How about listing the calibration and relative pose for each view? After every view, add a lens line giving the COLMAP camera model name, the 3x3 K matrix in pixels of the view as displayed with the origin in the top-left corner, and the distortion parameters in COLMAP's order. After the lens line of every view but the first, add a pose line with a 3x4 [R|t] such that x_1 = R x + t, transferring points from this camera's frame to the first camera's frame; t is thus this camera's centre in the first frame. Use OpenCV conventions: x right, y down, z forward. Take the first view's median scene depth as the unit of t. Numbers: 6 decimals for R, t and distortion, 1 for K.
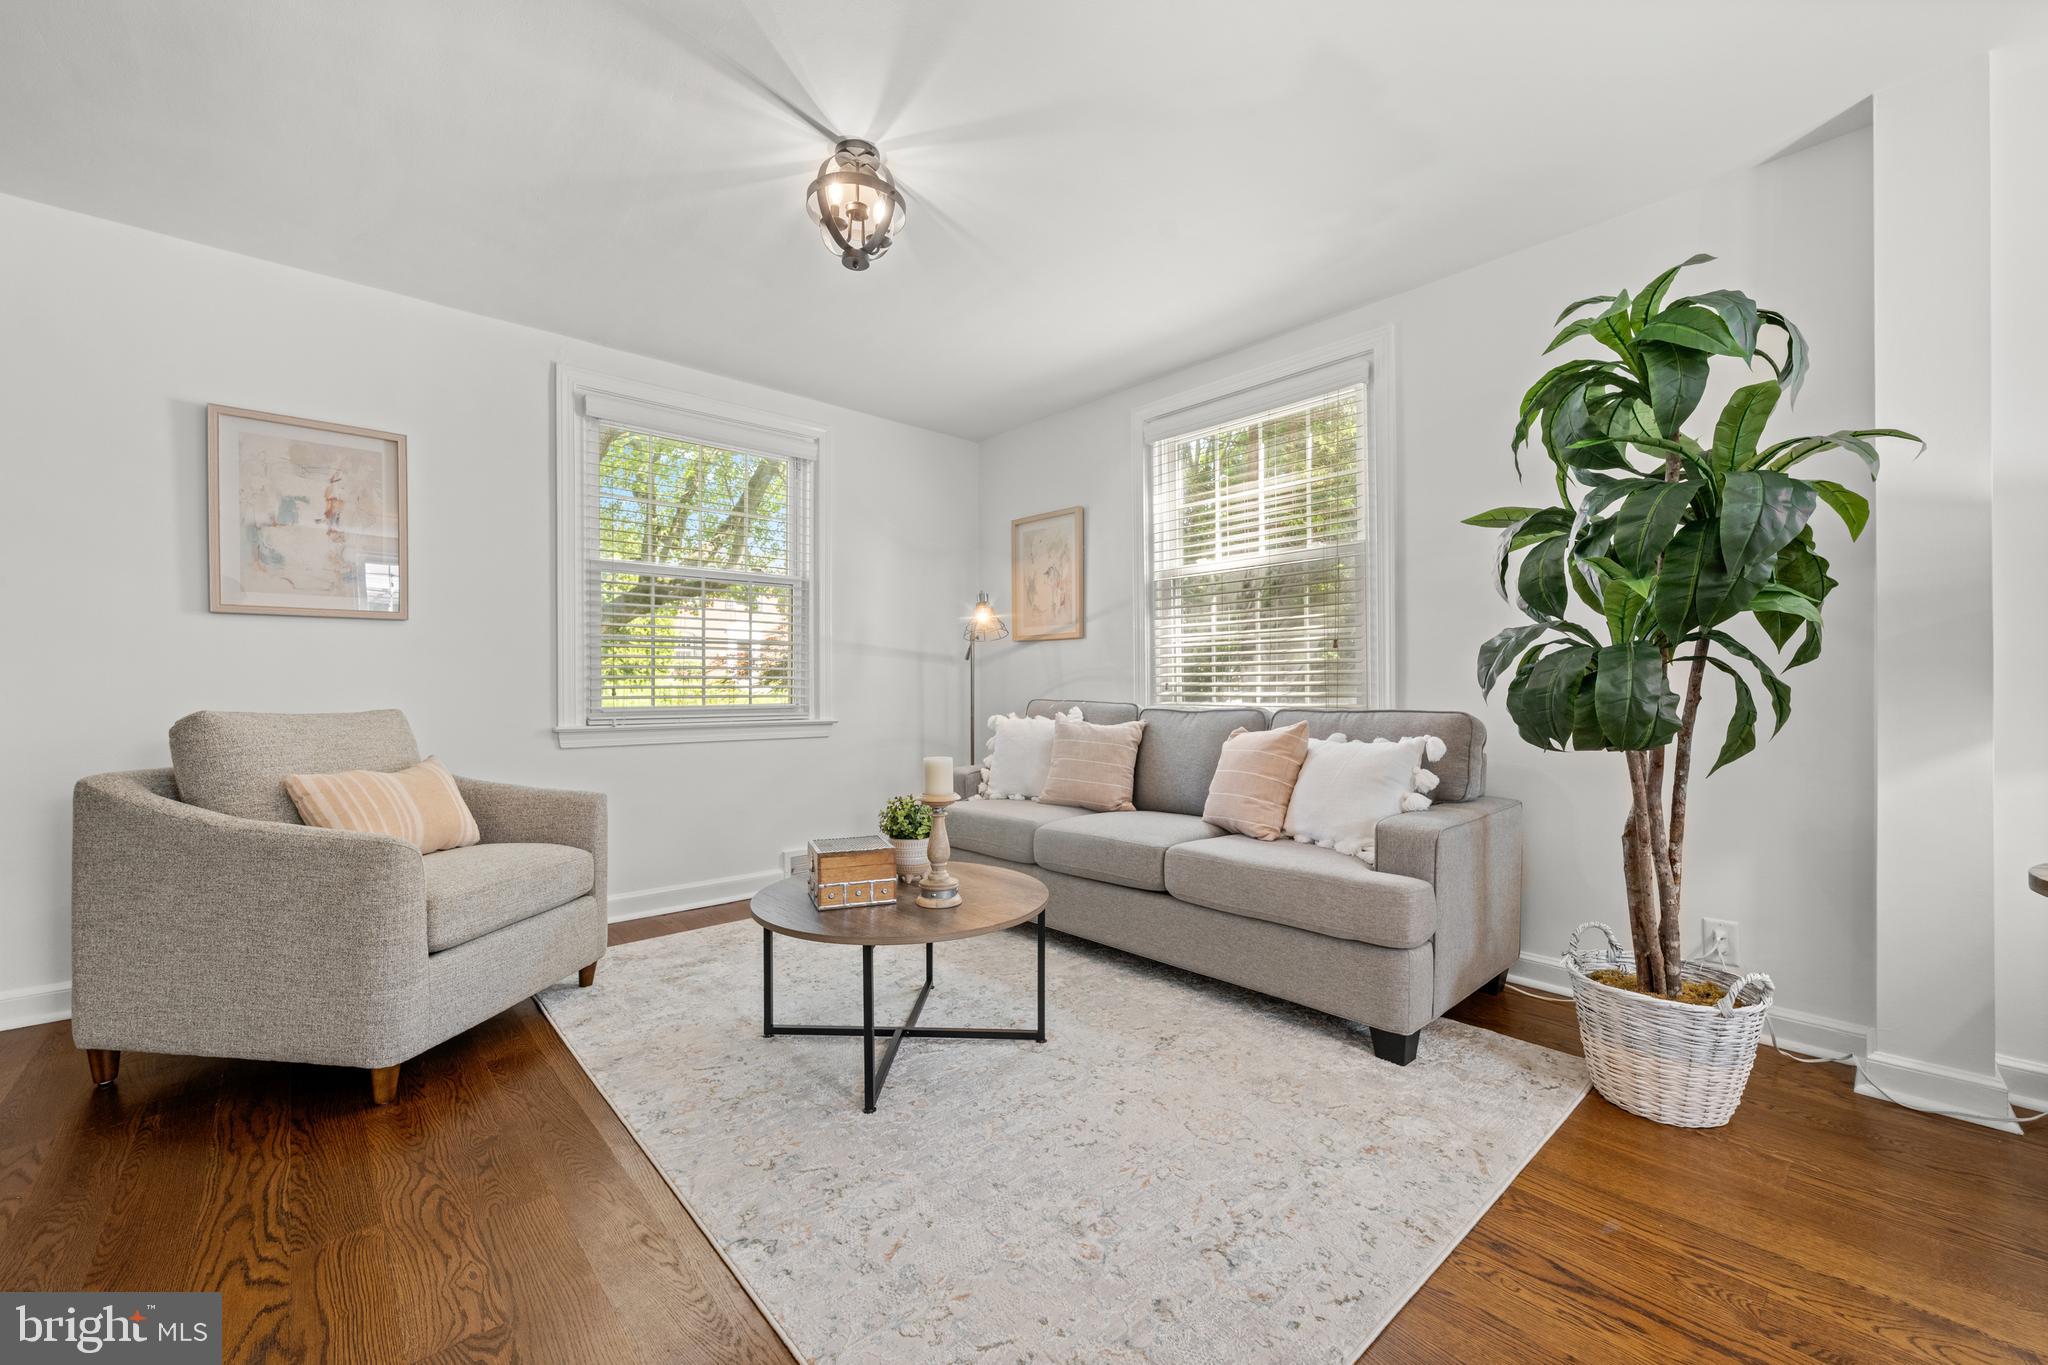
lens RADIAL K [[823.3, 0, 1027.1], [0, 823.3, 687.6], [0, 0, 1]] dist [-0.000154, 0.000152]
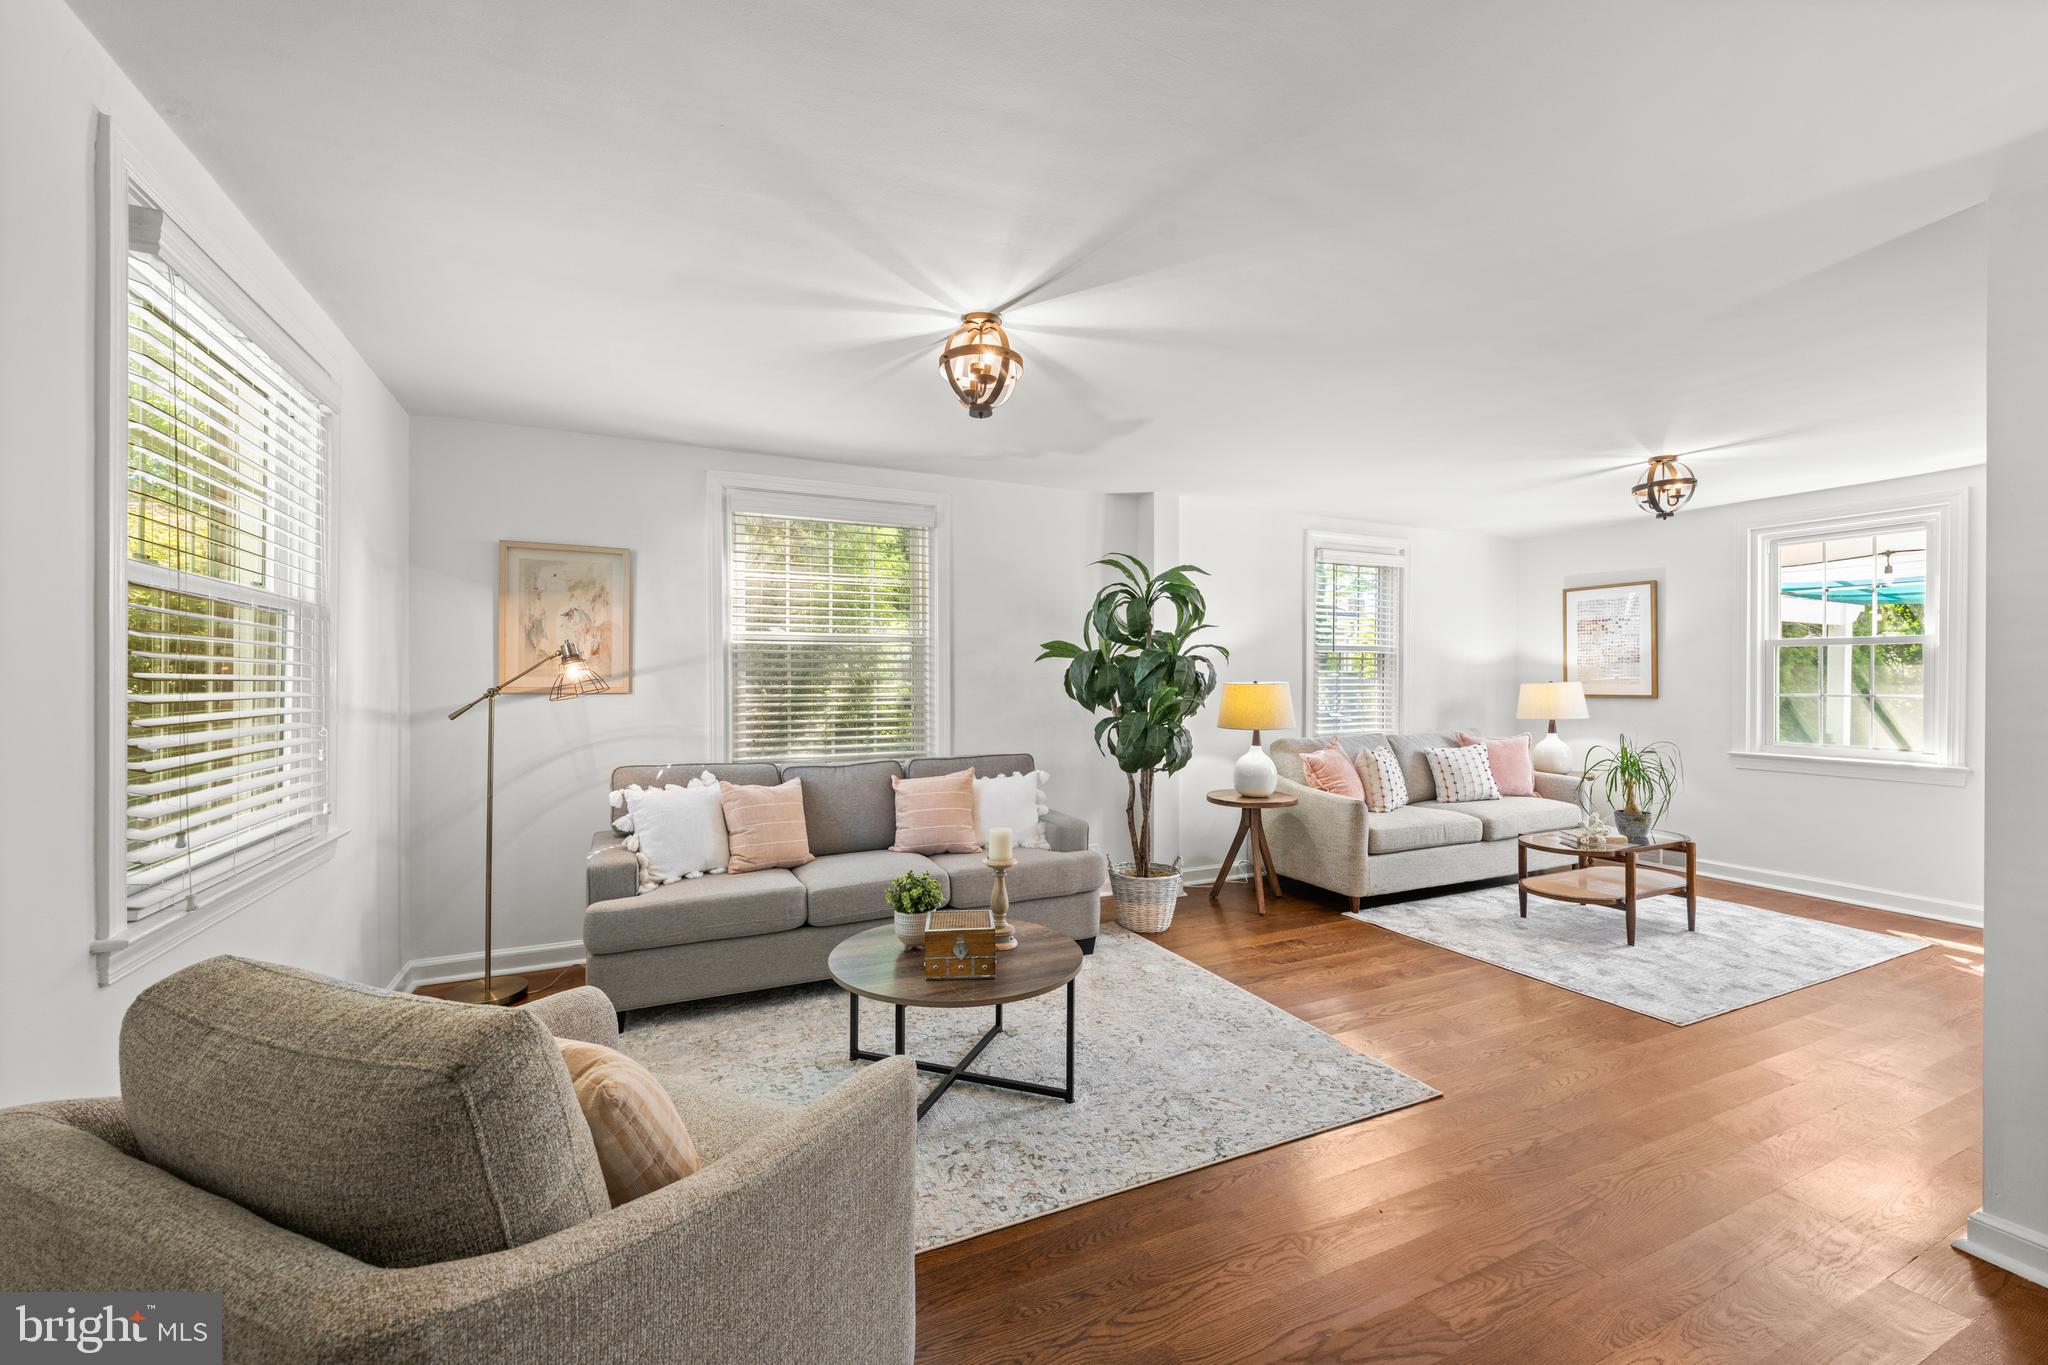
lens RADIAL K [[823.3, 0, 1019.0], [0, 823.3, 683.2], [0, 0, 1]] dist [-0.000154, 0.000152]
pose [[0.287414, 0.000129, 0.957806, -1.176619], [0.000667, 1.000000, -0.000335, -0.123406], [-0.957806, 0.000735, 0.287414, 0.556211]]
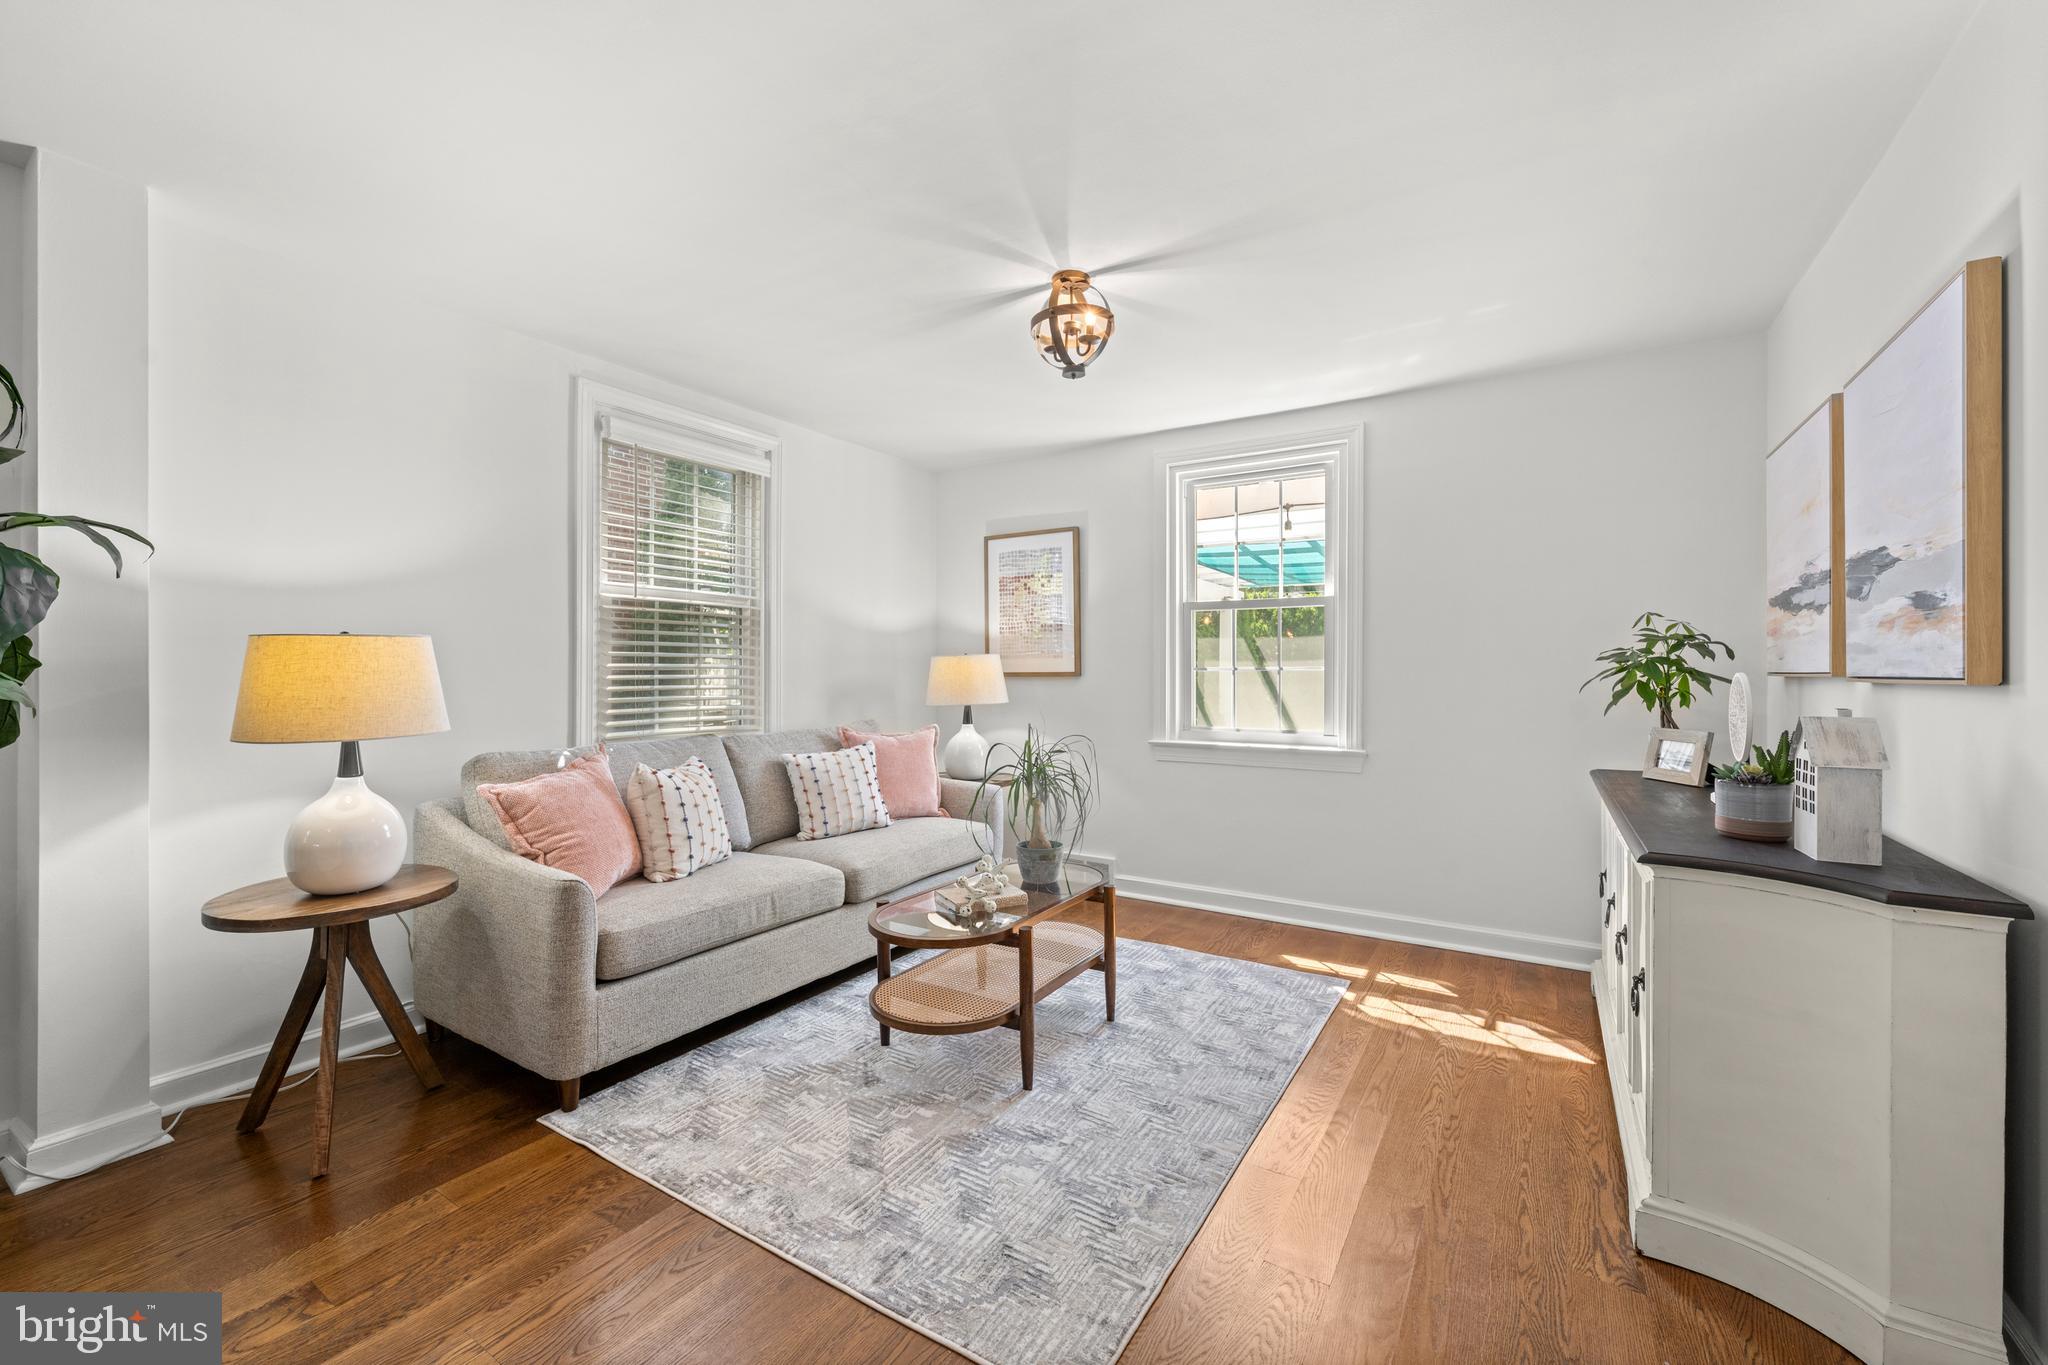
lens RADIAL K [[823.3, 0, 1017.1], [0, 823.3, 672.9], [0, 0, 1]] dist [-0.000154, 0.000152]
pose [[-0.264550, 0.004685, 0.964360, -0.169249], [0.003579, 0.999986, -0.003876, -0.079855], [-0.964365, 0.002426, -0.264564, 0.120515]]
